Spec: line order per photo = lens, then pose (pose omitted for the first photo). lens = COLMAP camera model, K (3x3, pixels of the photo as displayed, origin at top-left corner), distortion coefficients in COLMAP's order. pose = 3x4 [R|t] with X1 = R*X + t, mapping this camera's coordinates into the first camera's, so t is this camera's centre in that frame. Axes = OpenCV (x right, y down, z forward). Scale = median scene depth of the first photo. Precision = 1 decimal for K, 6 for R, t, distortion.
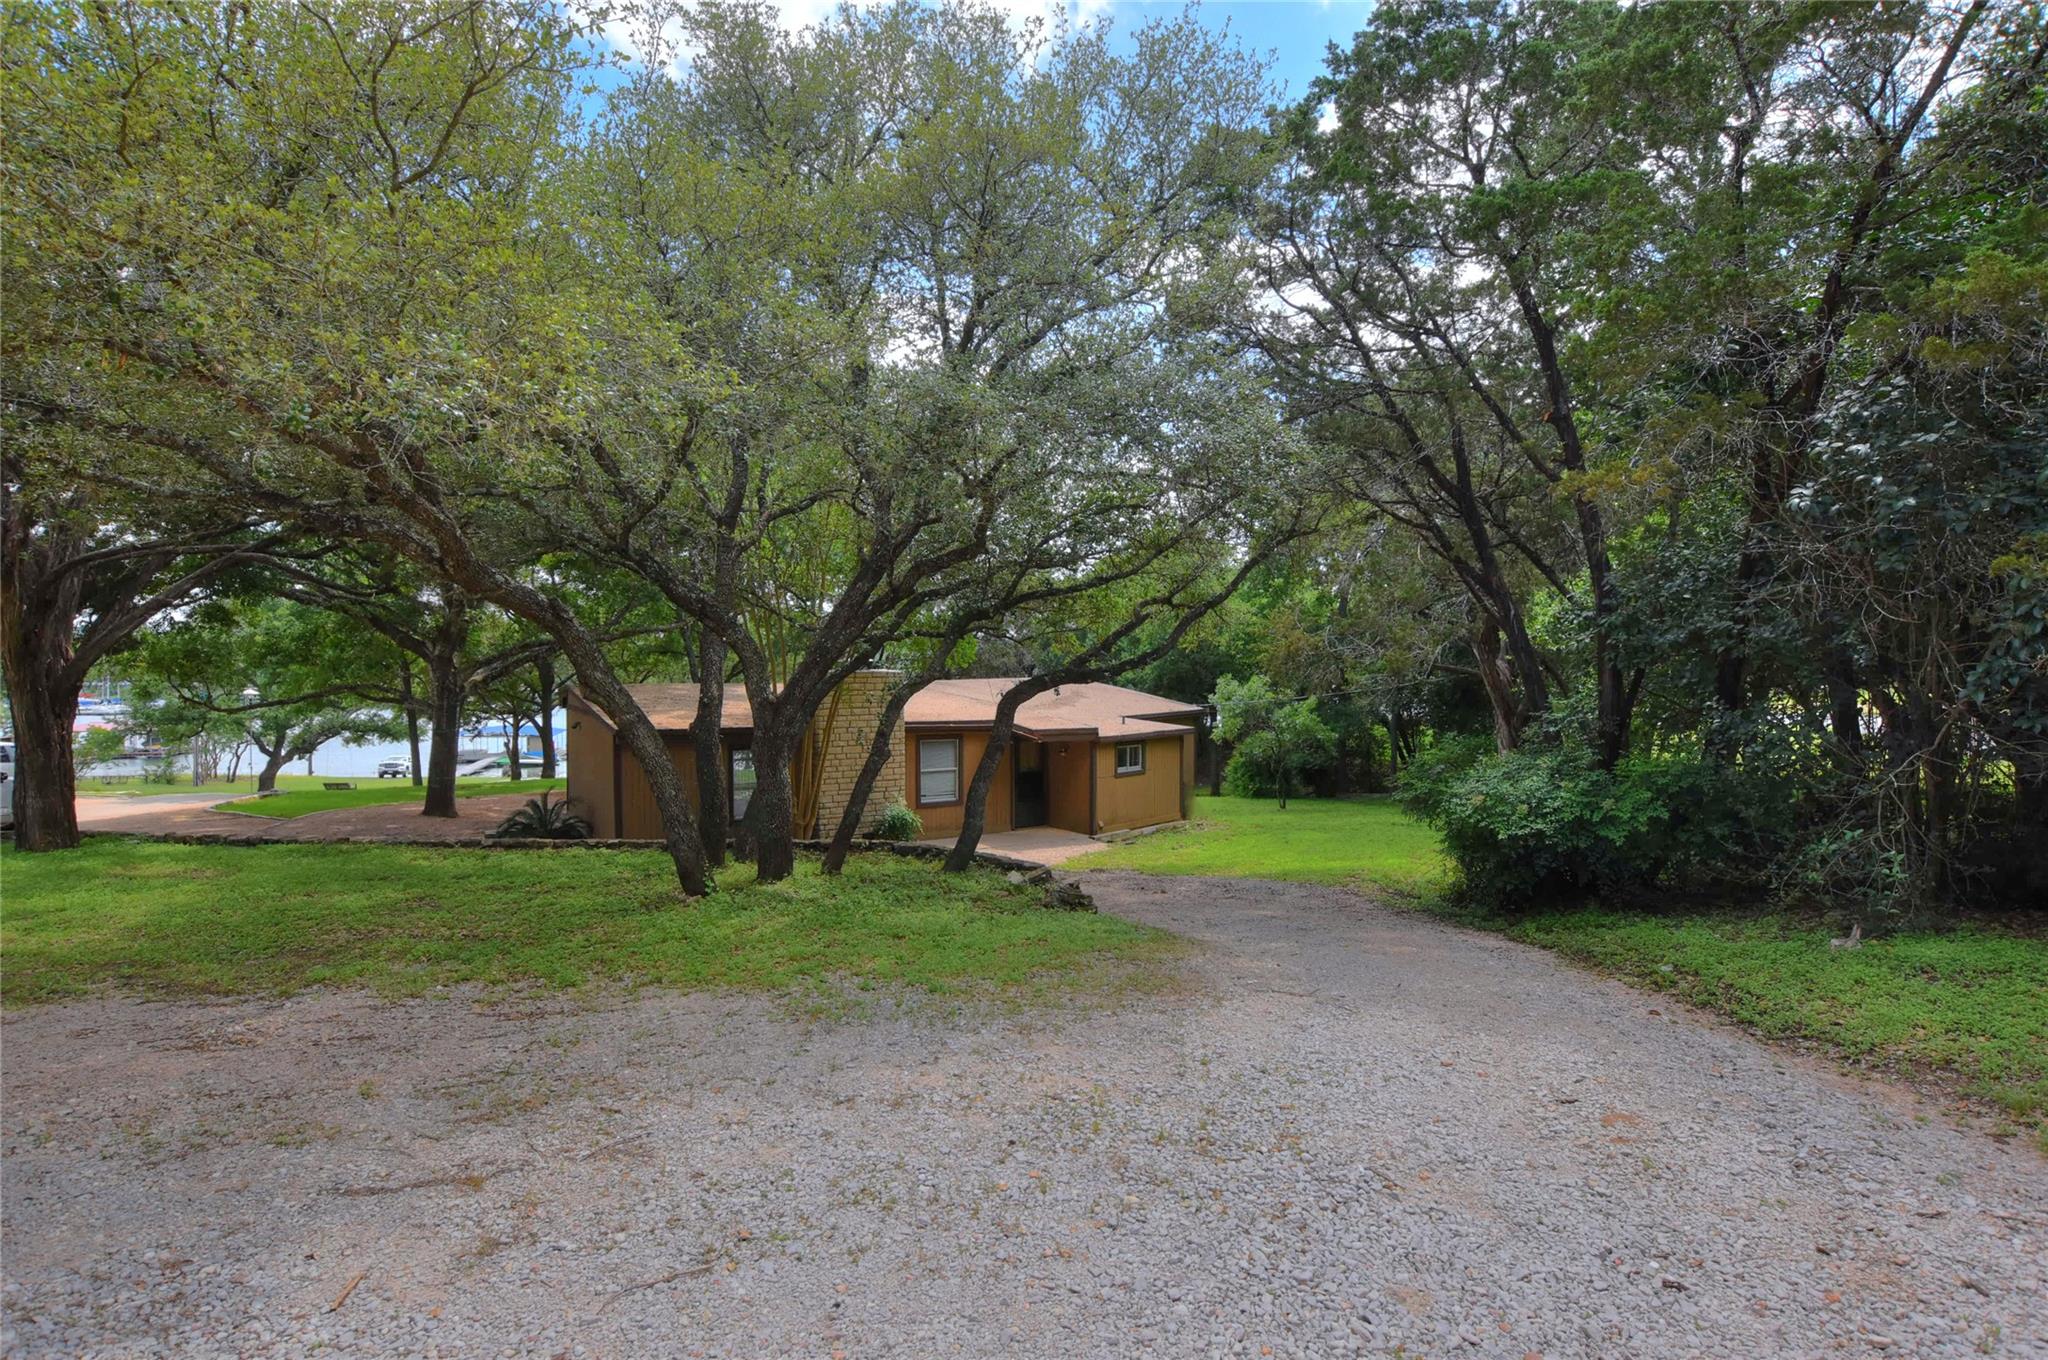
lens RADIAL K [[988.6, 0, 1024.9], [0, 988.6, 671.0], [0, 0, 1]] dist [-0.028155, 0.004009]
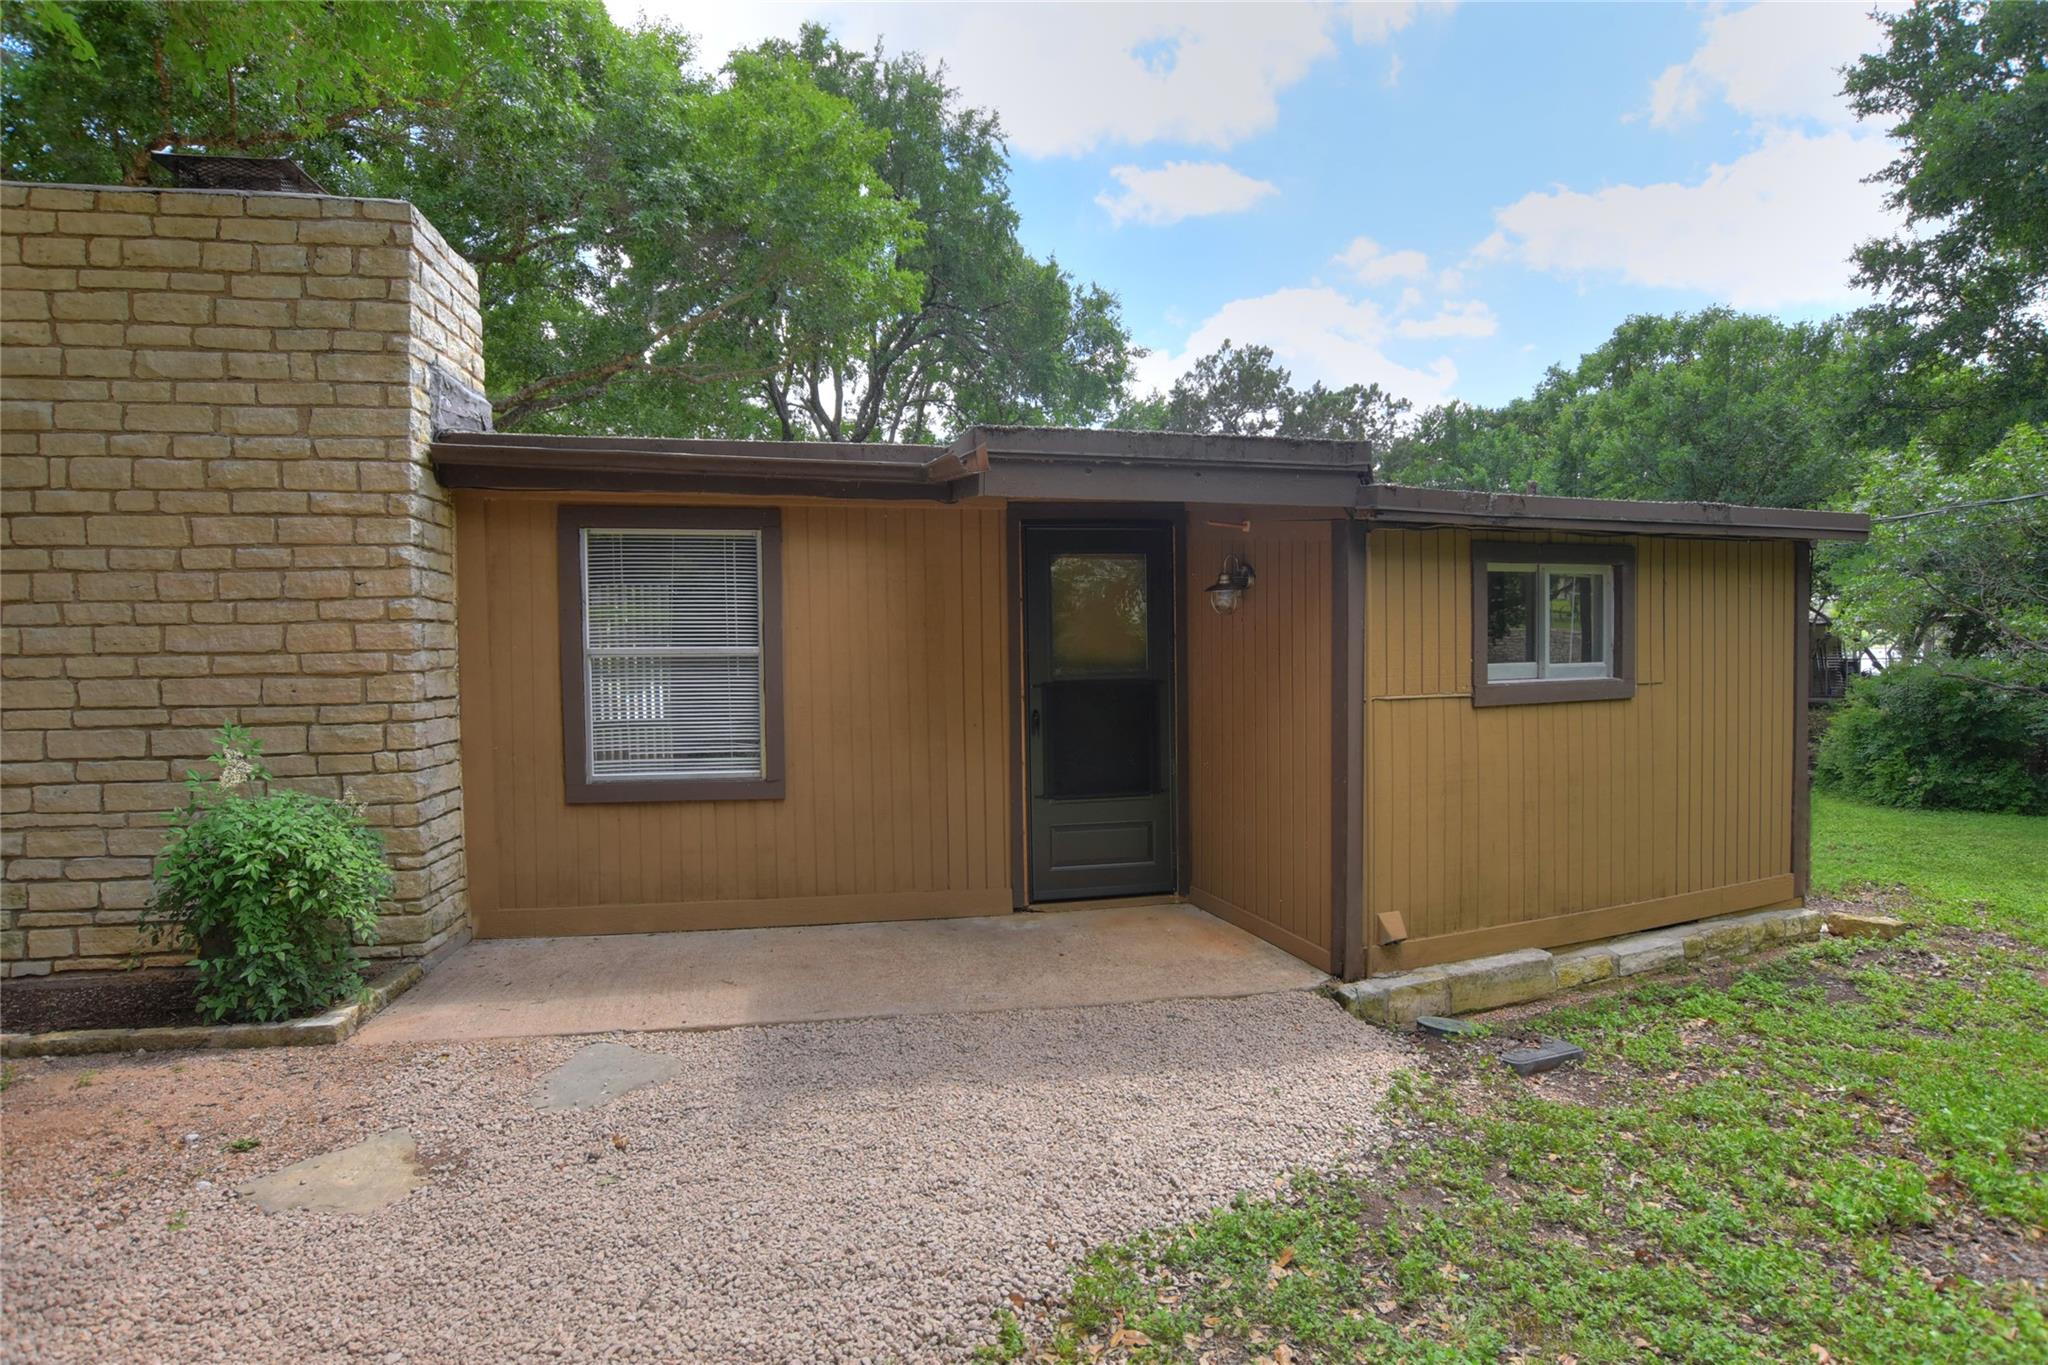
lens RADIAL K [[988.6, 0, 1024.9], [0, 988.6, 673.5], [0, 0, 1]] dist [-0.028155, 0.004009]
pose [[0.921407, 0.011513, -0.388428, 0.081710], [0.002055, 0.999403, 0.034499, 0.090418], [0.388593, -0.032586, 0.920833, 0.753343]]
